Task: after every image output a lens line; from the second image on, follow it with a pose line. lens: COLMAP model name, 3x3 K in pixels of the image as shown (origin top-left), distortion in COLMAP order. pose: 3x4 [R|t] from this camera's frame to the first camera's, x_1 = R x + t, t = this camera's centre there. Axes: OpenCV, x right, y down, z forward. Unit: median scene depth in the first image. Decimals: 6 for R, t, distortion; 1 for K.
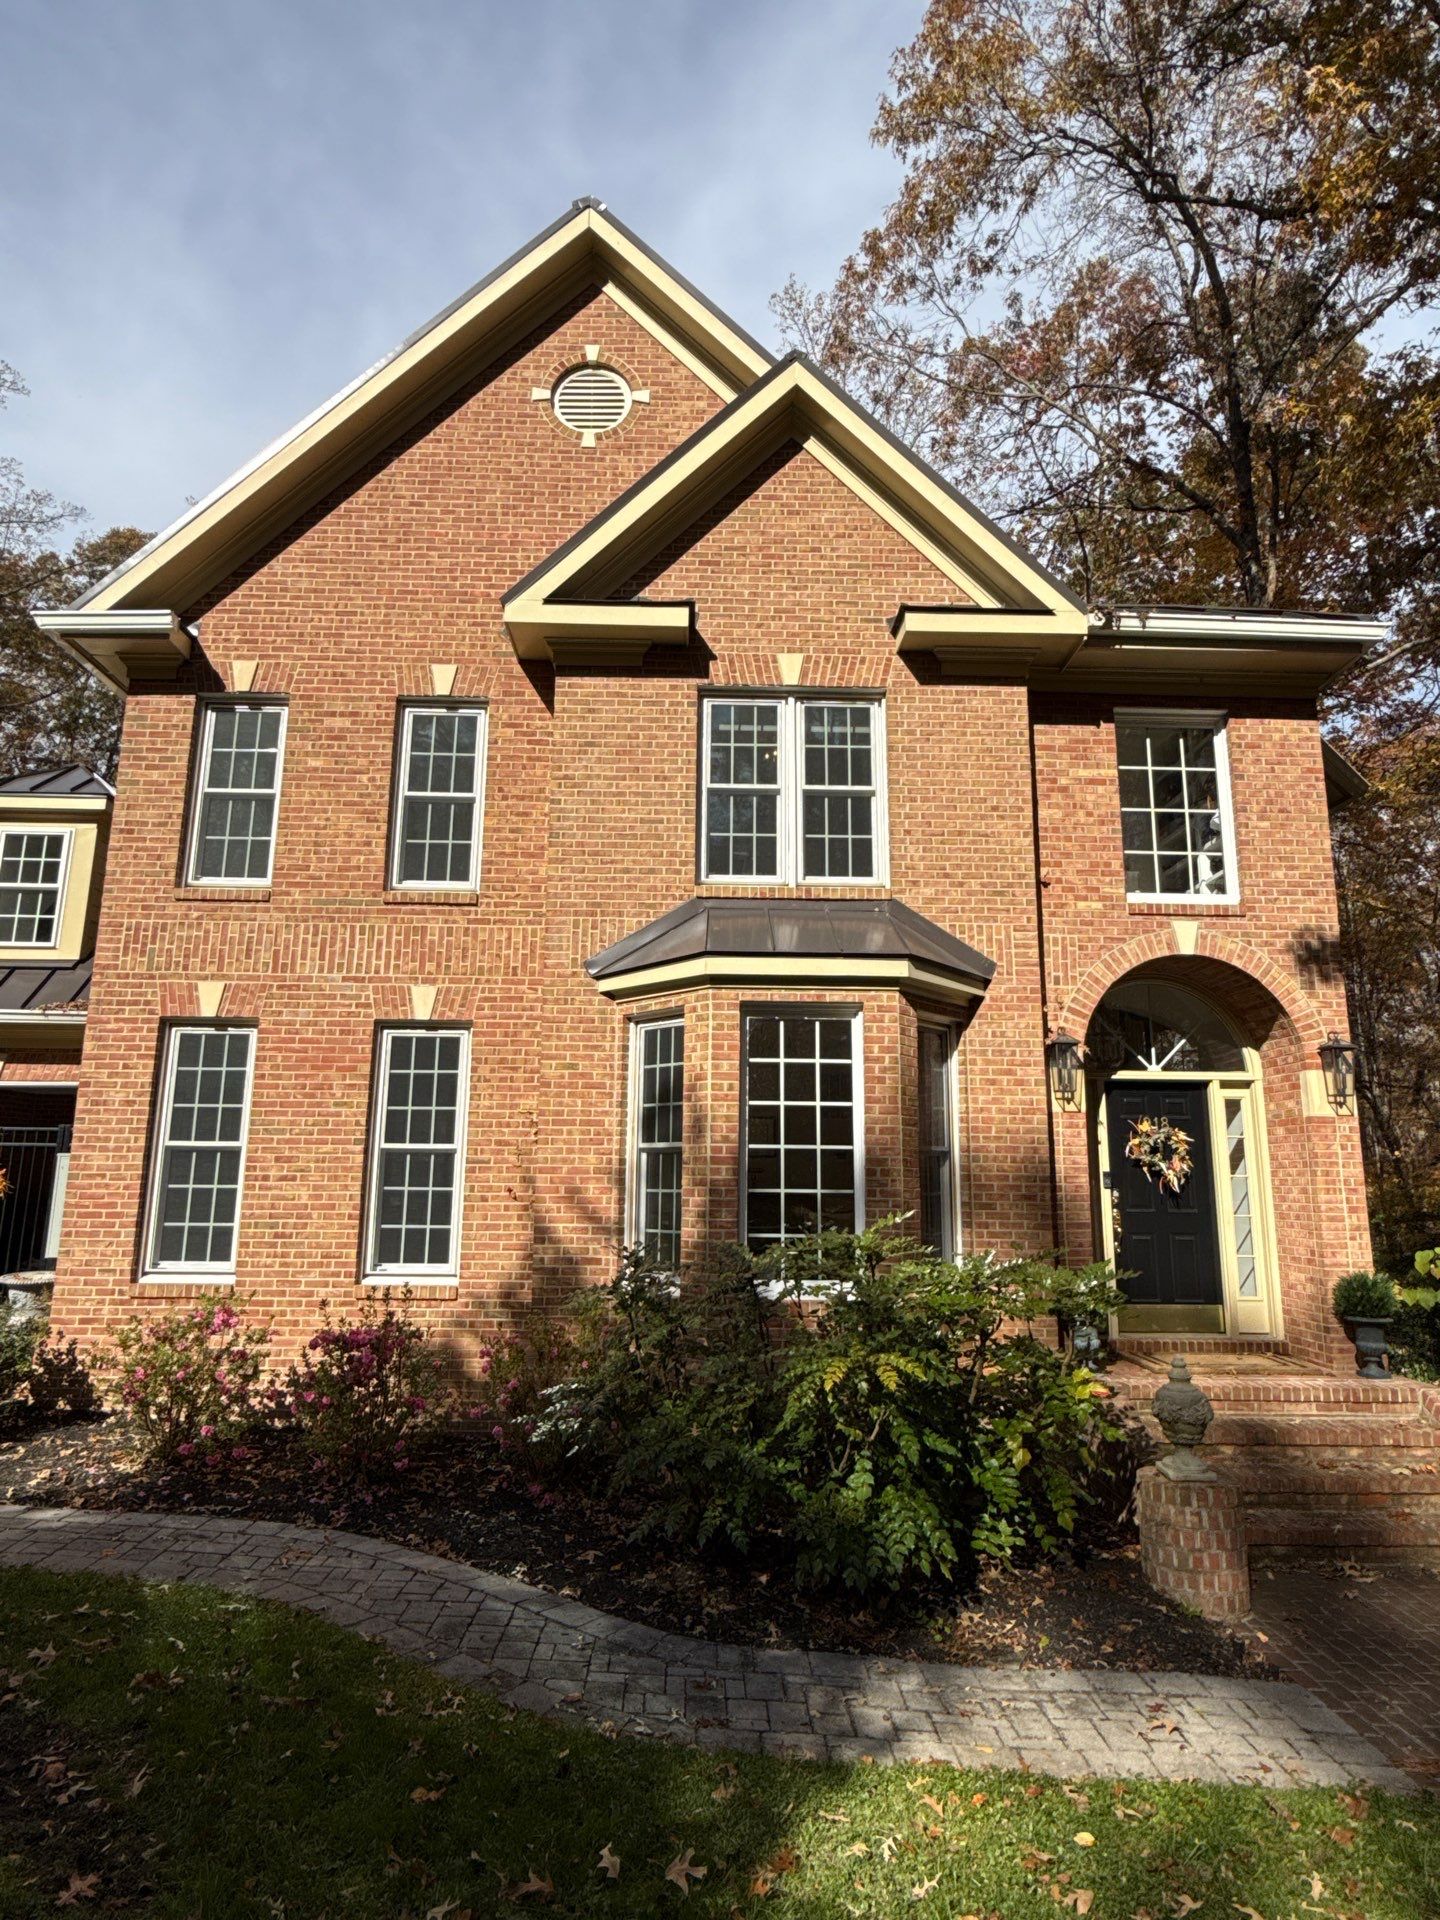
lens RADIAL K [[1147.6, 0, 721.0], [0, 1147.6, 958.4], [0, 0, 1]] dist [-0.002406, 0.001857]
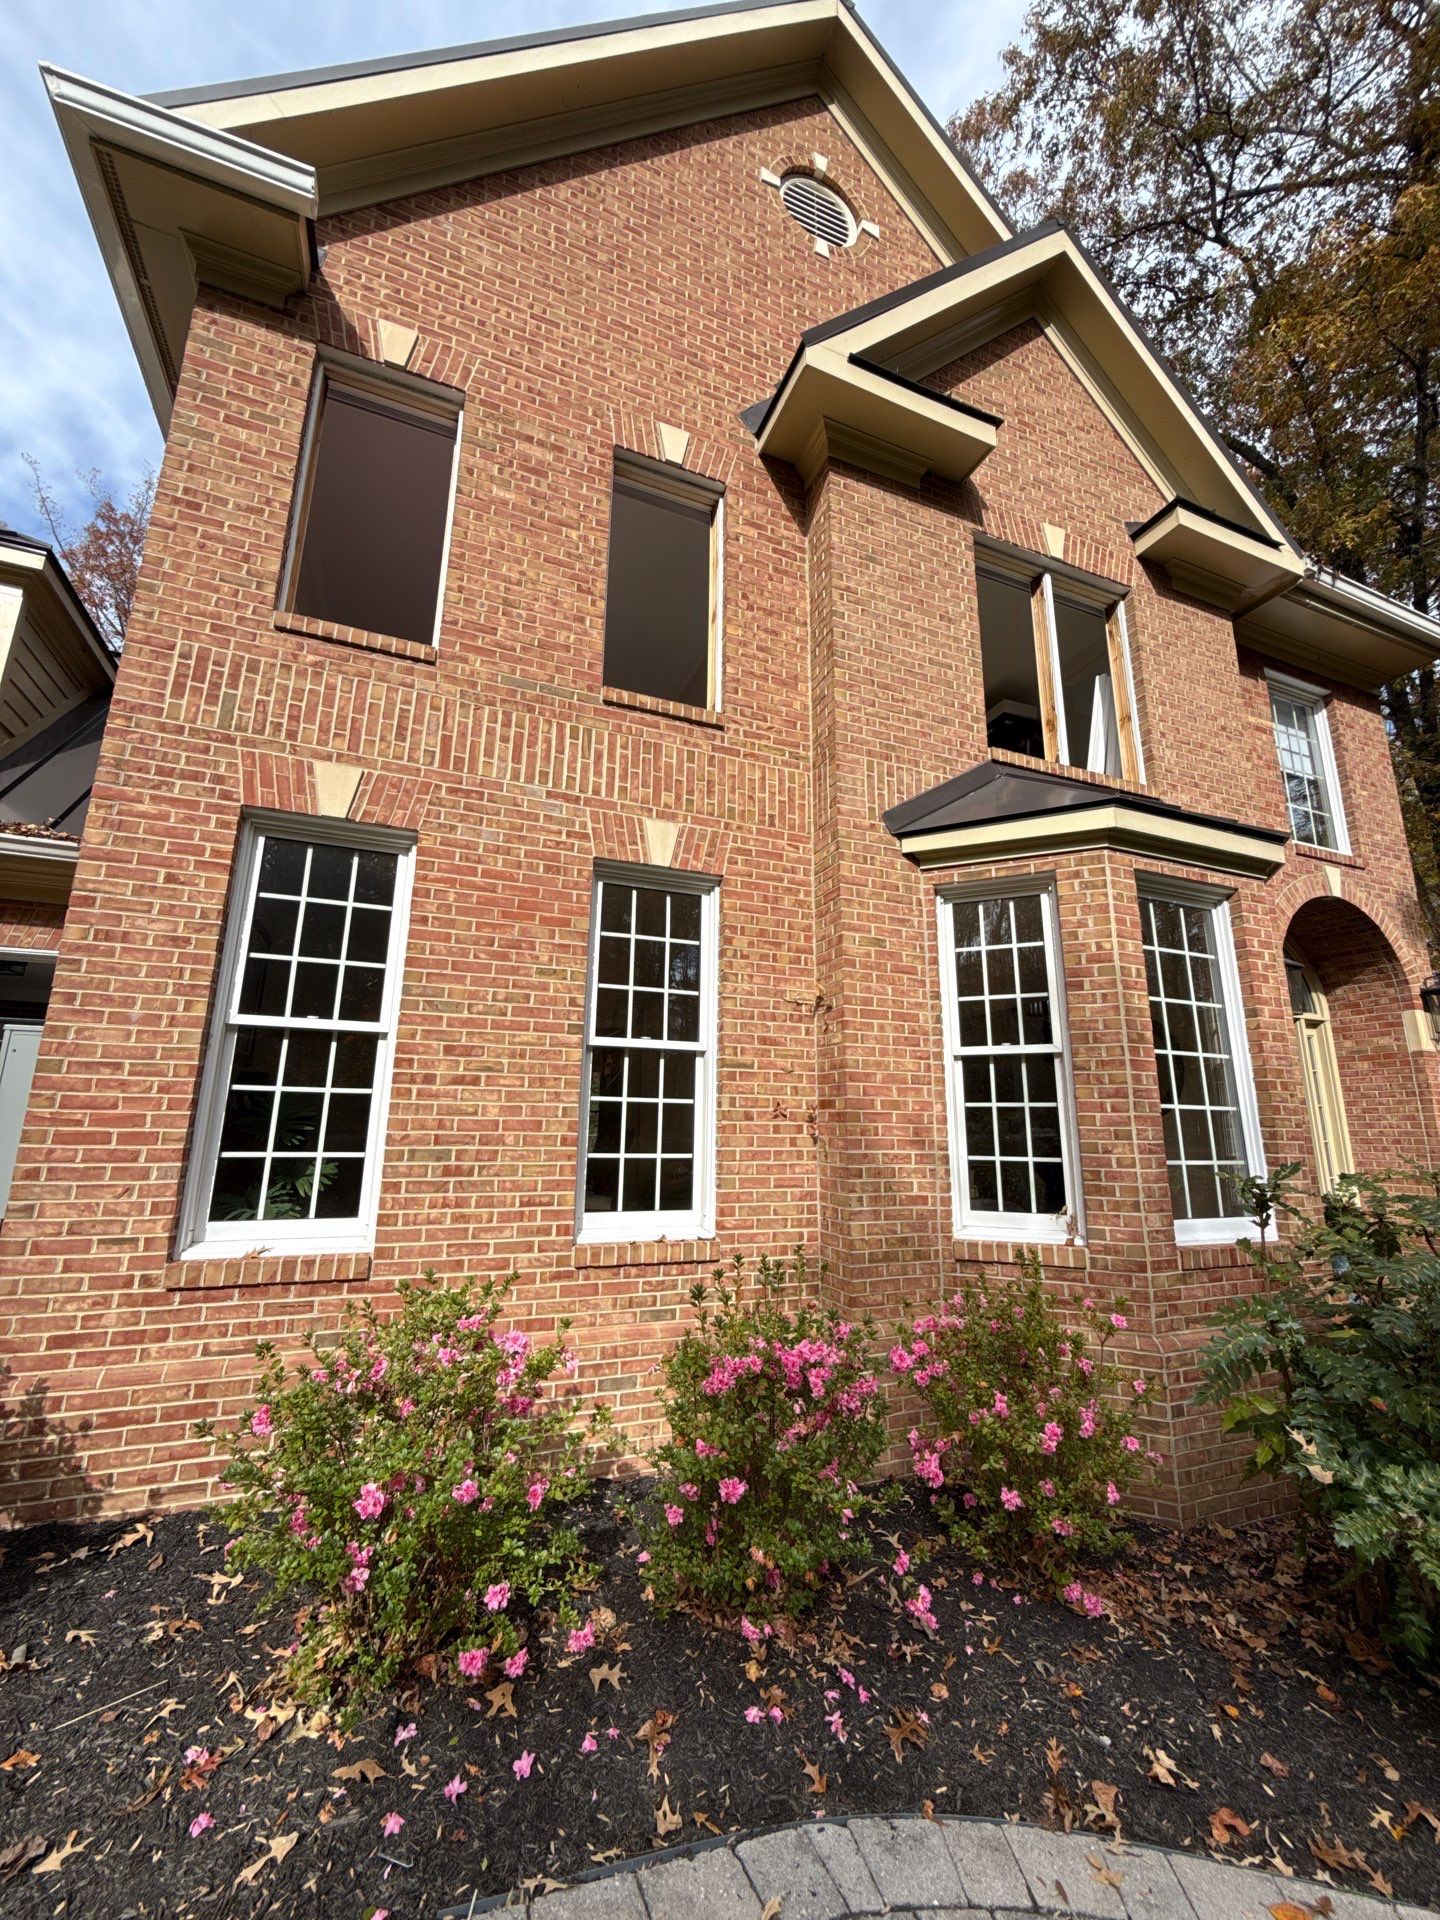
lens RADIAL K [[773.0, 0, 722.0], [0, 773.0, 962.5], [0, 0, 1]] dist [-0.000889, -0.000123]
pose [[0.932951, 0.080865, 0.350803, -0.387856], [-0.075540, 0.996725, -0.028863, 0.124194], [-0.351988, 0.000428, 0.936004, 0.532407]]
